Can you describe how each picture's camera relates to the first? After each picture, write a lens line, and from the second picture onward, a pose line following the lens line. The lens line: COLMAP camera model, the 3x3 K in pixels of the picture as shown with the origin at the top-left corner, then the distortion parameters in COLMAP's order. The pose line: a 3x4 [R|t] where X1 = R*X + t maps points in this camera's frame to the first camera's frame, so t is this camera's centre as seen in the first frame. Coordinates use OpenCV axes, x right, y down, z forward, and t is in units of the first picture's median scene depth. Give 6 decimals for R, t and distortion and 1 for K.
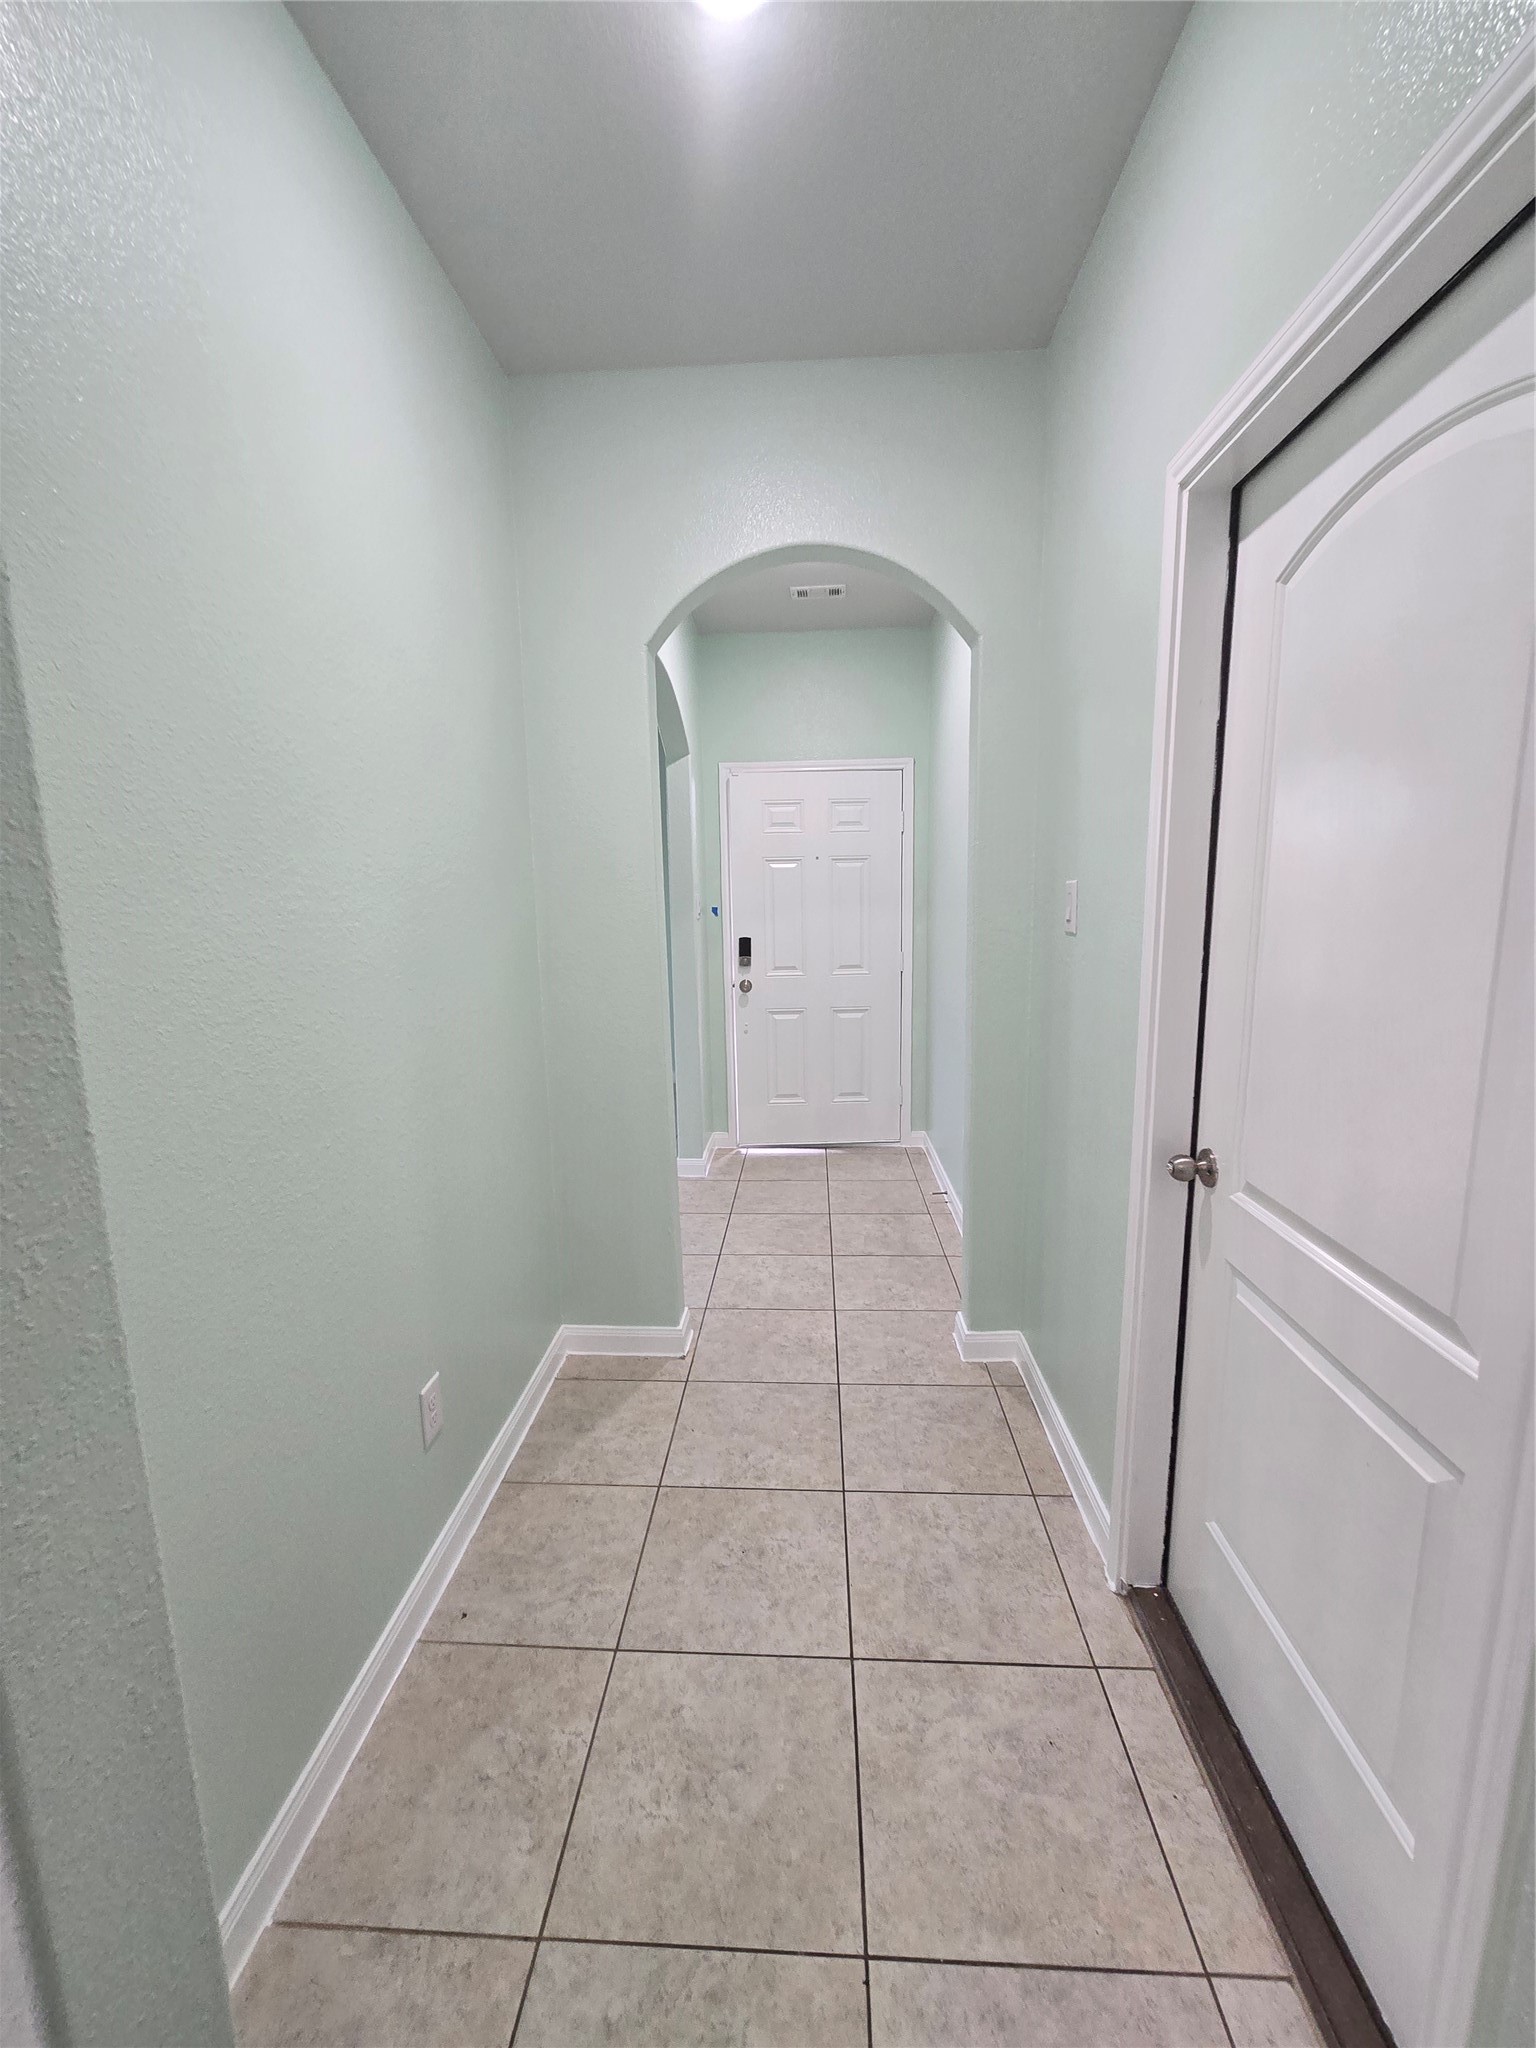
lens RADIAL K [[836.4, 0, 767.3], [0, 836.4, 1028.7], [0, 0, 1]] dist [-0.001988, 0.000152]
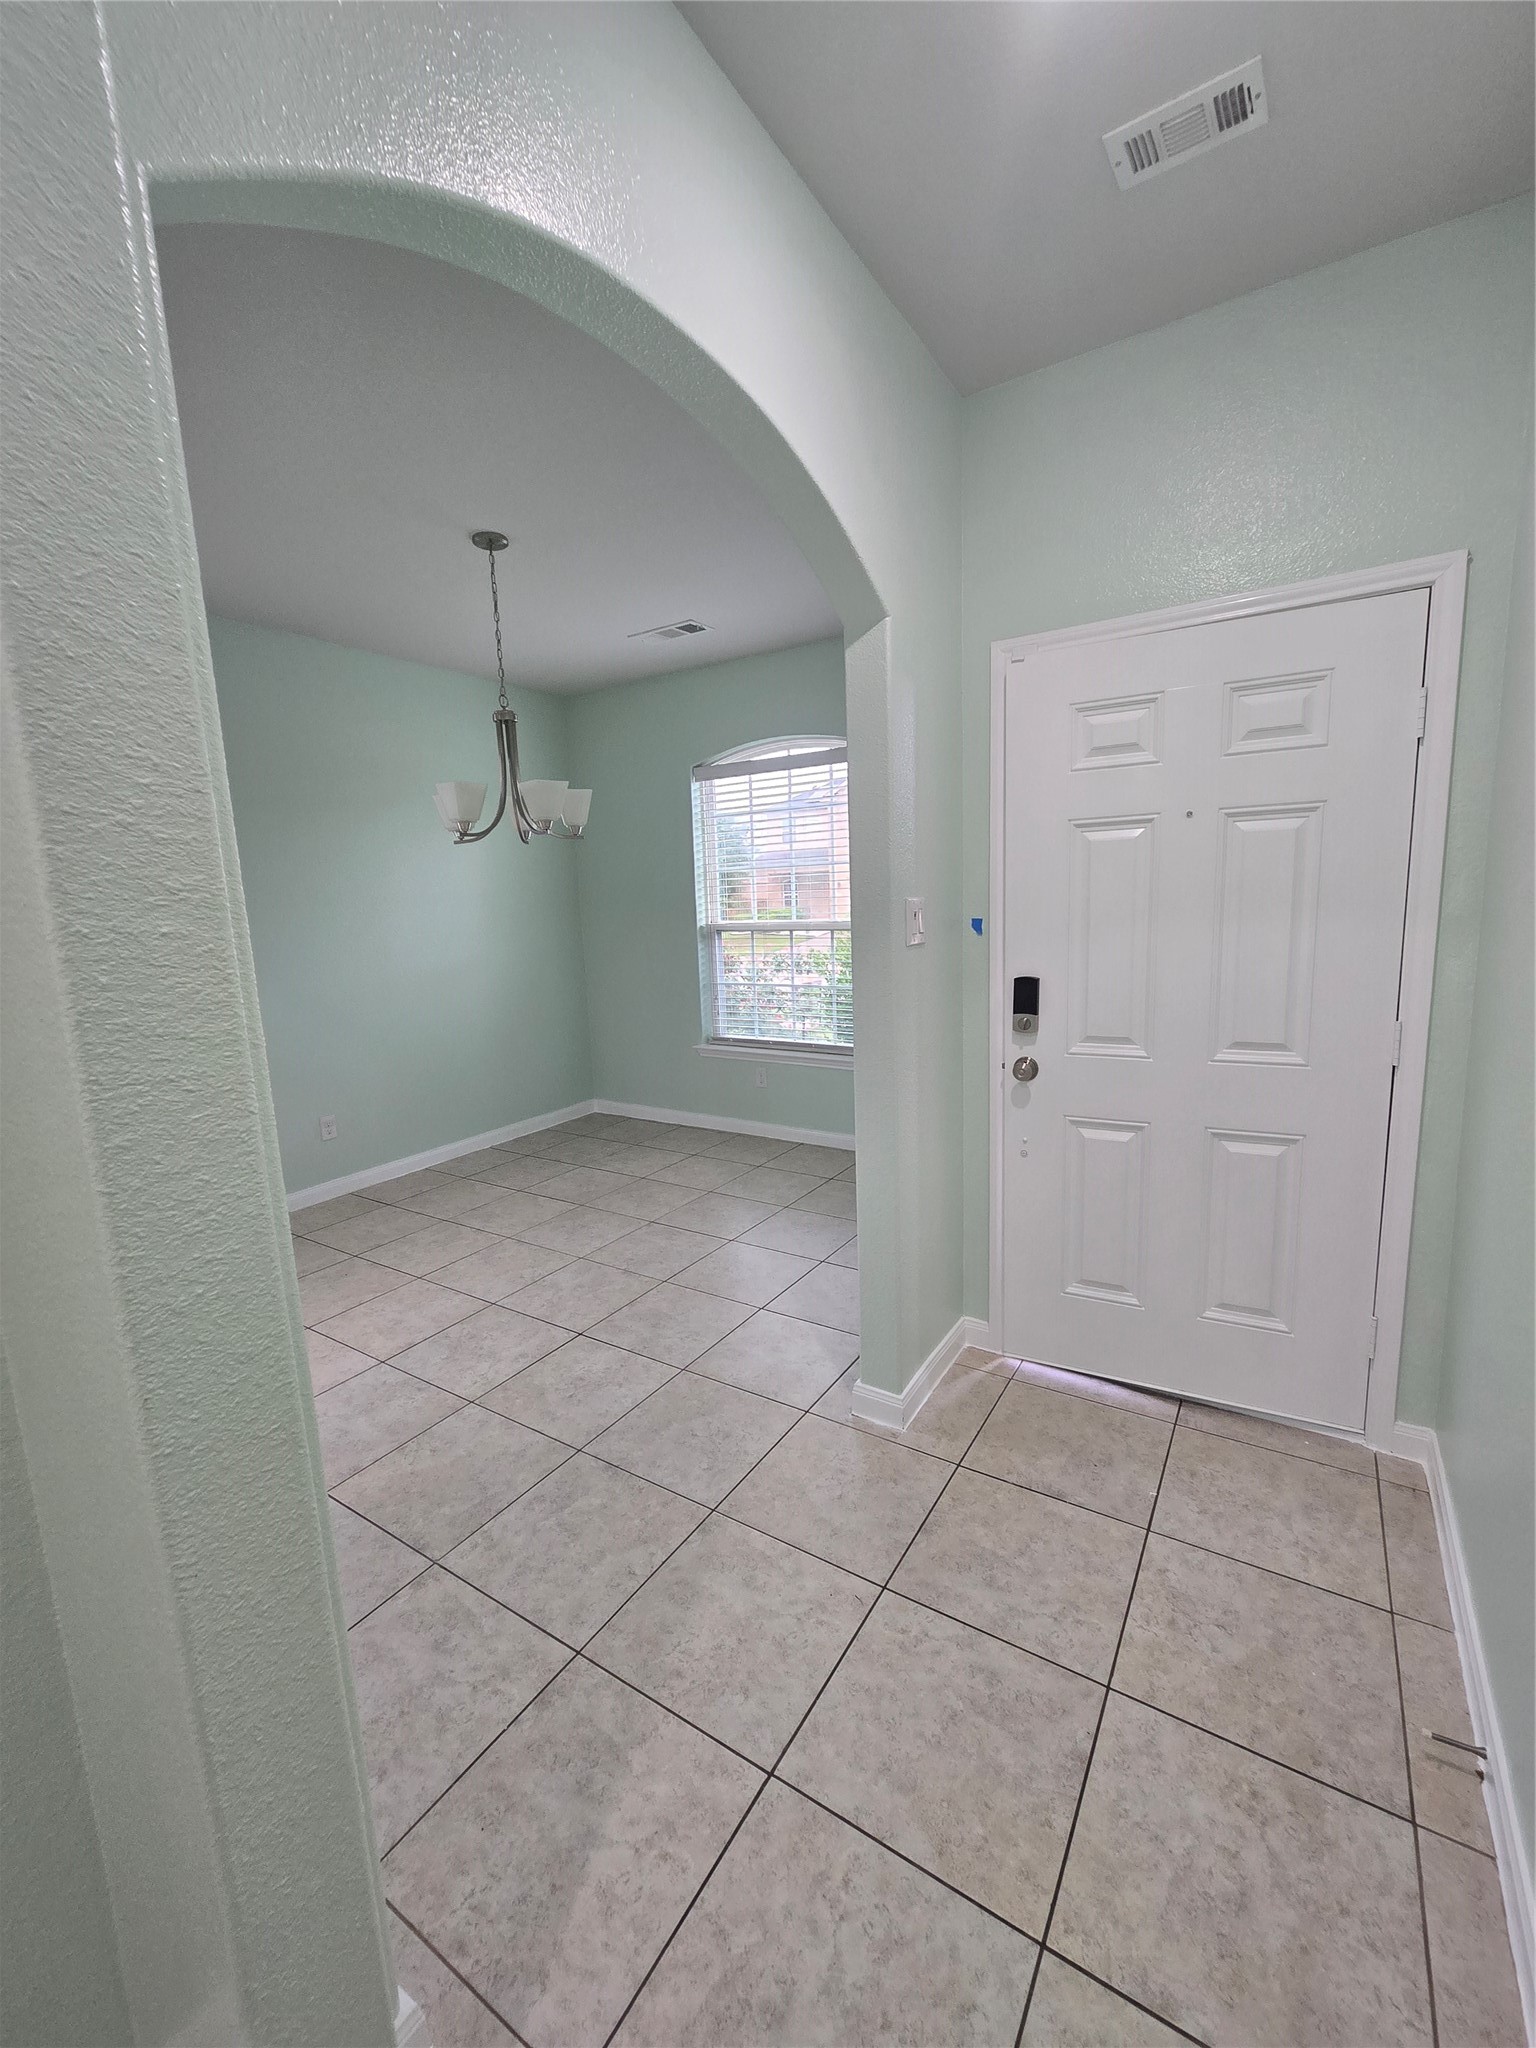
lens RADIAL K [[836.4, 0, 768.3], [0, 836.4, 1027.0], [0, 0, 1]] dist [-0.001988, 0.000152]
pose [[0.867646, 0.062649, -0.493219, 0.092413], [-0.052511, 0.998028, 0.034395, -0.087853], [0.494401, -0.003943, 0.869225, 0.468888]]
